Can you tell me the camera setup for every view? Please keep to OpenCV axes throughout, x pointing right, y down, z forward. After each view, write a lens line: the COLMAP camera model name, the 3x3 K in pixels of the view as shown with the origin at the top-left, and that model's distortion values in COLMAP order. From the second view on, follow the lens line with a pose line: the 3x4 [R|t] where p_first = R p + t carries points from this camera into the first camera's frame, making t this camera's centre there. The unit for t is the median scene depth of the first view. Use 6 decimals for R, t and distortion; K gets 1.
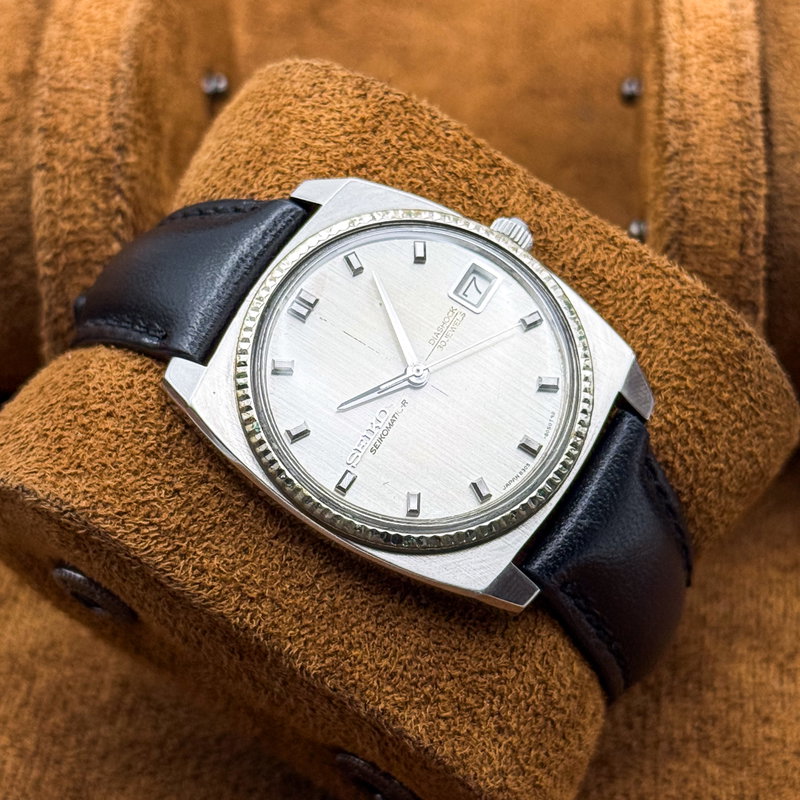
lens RADIAL K [[2278.0, 0, 400.3], [0, 2278.0, 410.3], [0, 0, 1]] dist [0.062636, -0.864699]
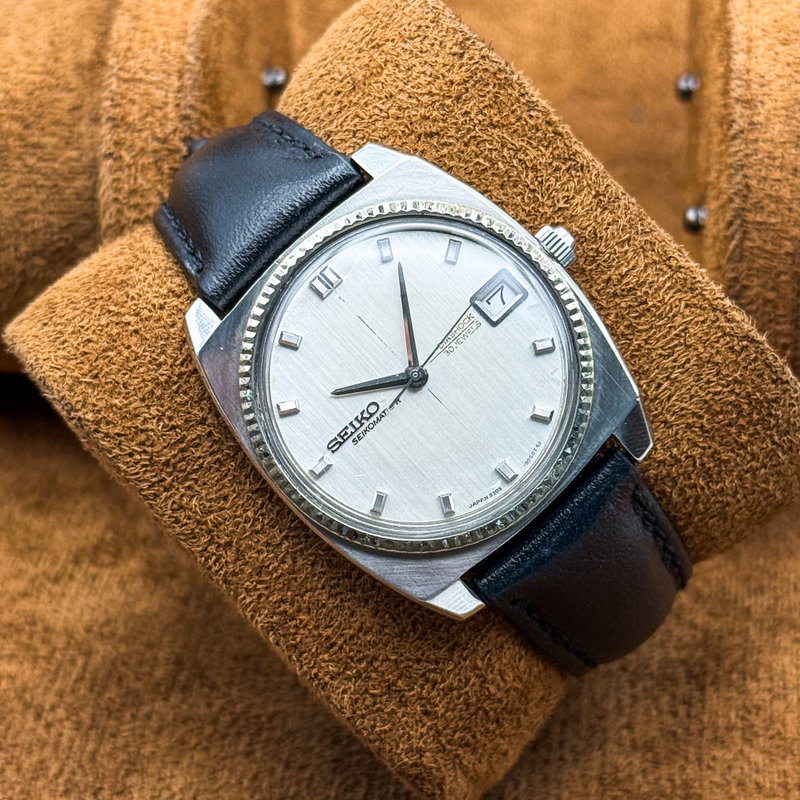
lens RADIAL K [[2278.0, 0, 400.3], [0, 2278.0, 410.3], [0, 0, 1]] dist [0.062636, -0.864699]
pose [[0.953743, 0.247937, -0.170006, 0.173427], [-0.195057, 0.940684, 0.277609, -0.276348], [0.228751, -0.231607, 0.945532, 0.032116]]
